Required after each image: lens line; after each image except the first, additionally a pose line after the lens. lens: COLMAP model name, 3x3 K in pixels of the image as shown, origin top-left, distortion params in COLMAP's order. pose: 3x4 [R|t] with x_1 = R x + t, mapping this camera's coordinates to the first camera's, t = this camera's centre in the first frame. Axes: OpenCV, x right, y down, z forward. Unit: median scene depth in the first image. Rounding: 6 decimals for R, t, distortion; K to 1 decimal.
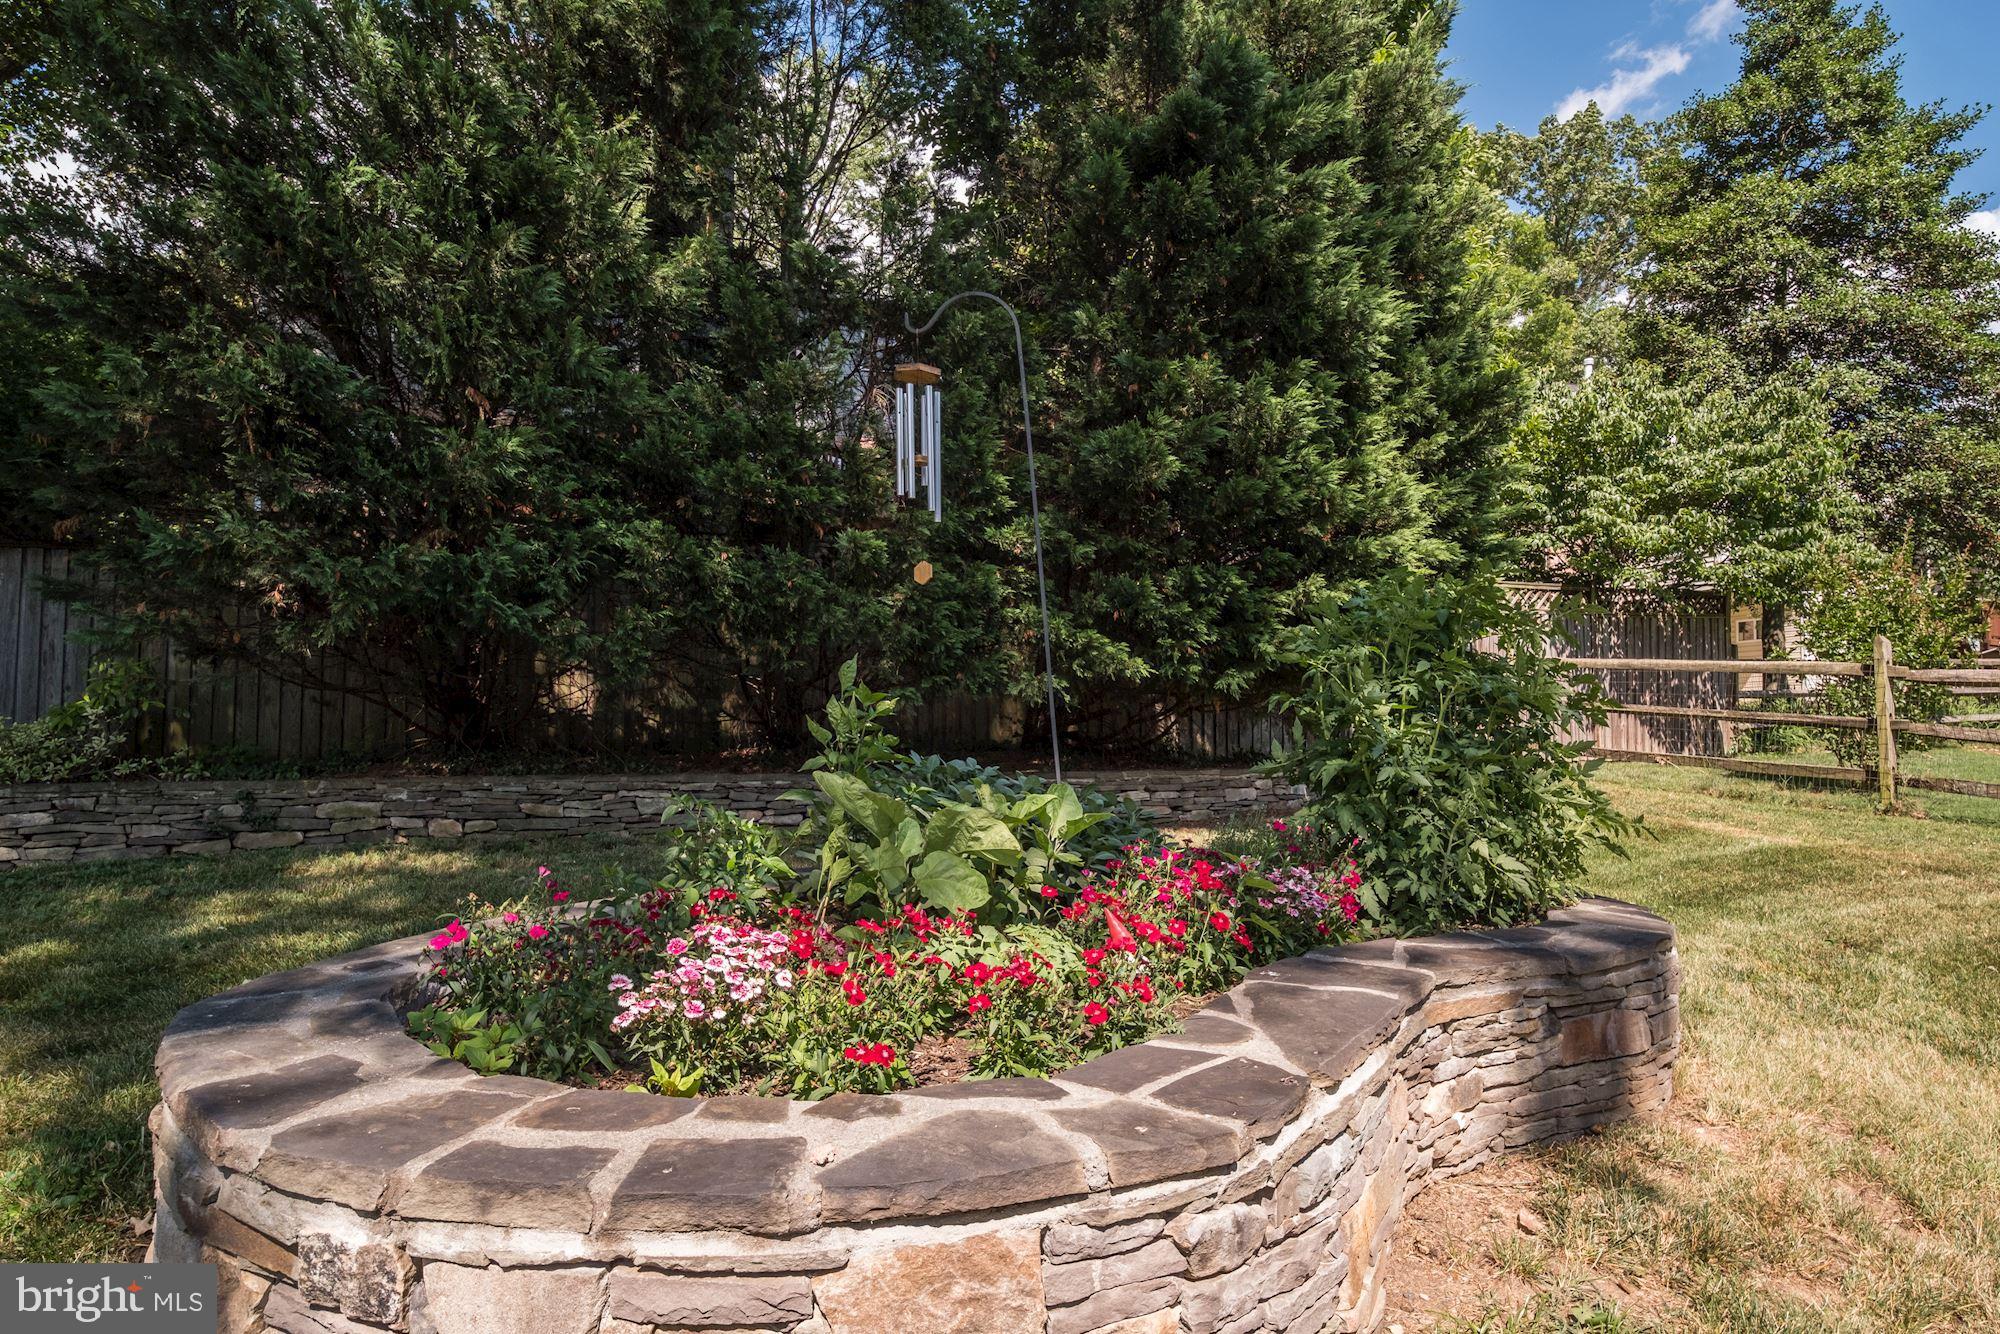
lens RADIAL K [[1044.3, 0, 1002.1], [0, 1044.3, 751.4], [0, 0, 1]] dist [0.002449, 0.000466]
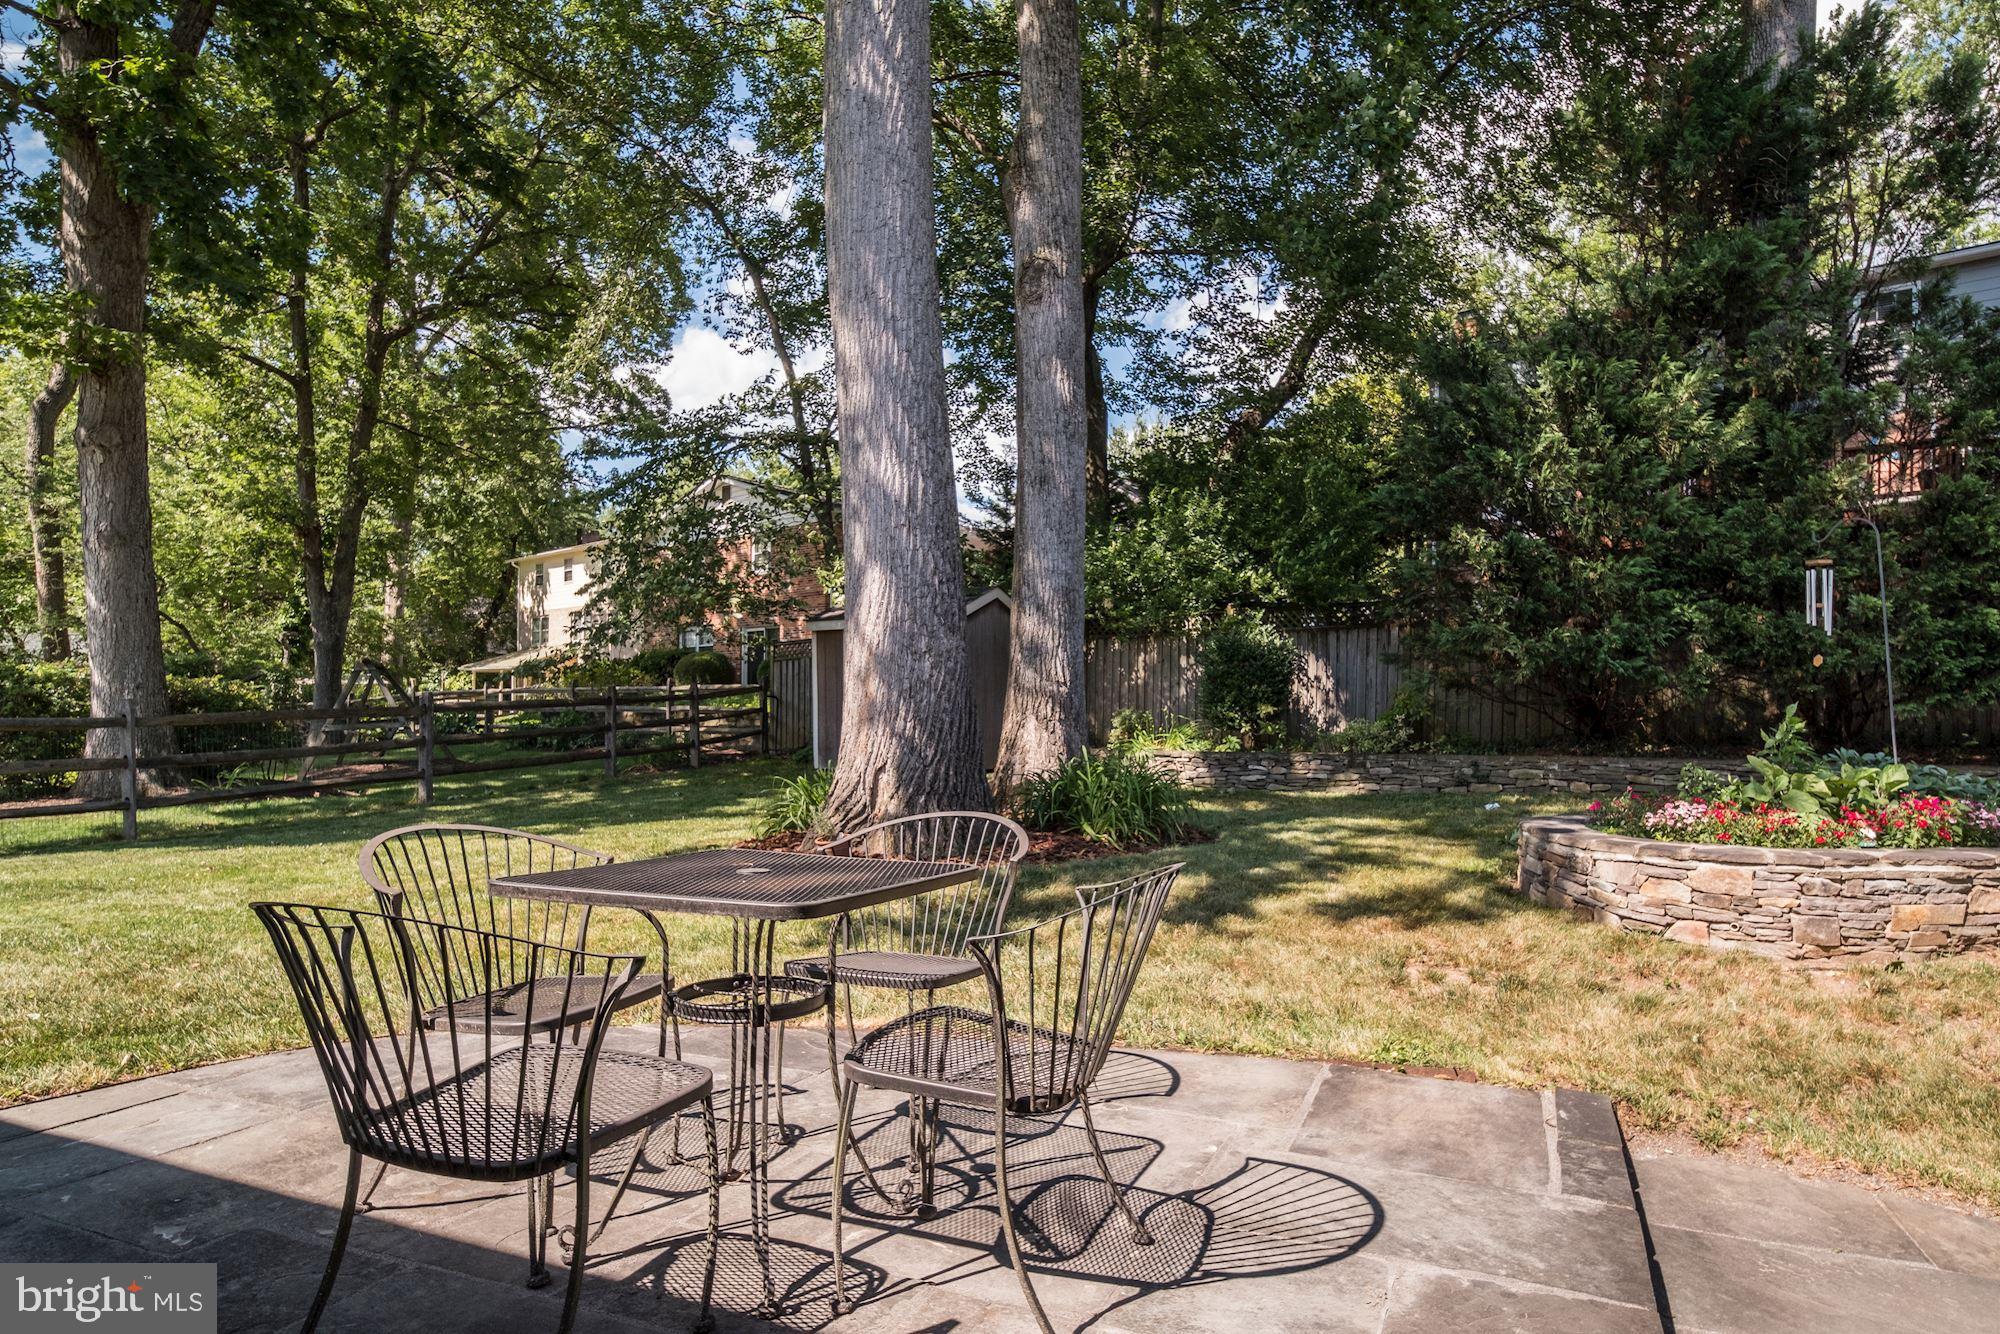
lens RADIAL K [[1094.6, 0, 1044.3], [0, 1094.6, 682.9], [0, 0, 1]] dist [0.000161, 0.001209]
pose [[0.599404, -0.023554, -0.800100, 0.725005], [-0.015660, 0.999031, -0.041142, -0.016354], [0.800294, 0.037190, 0.598454, -1.501499]]
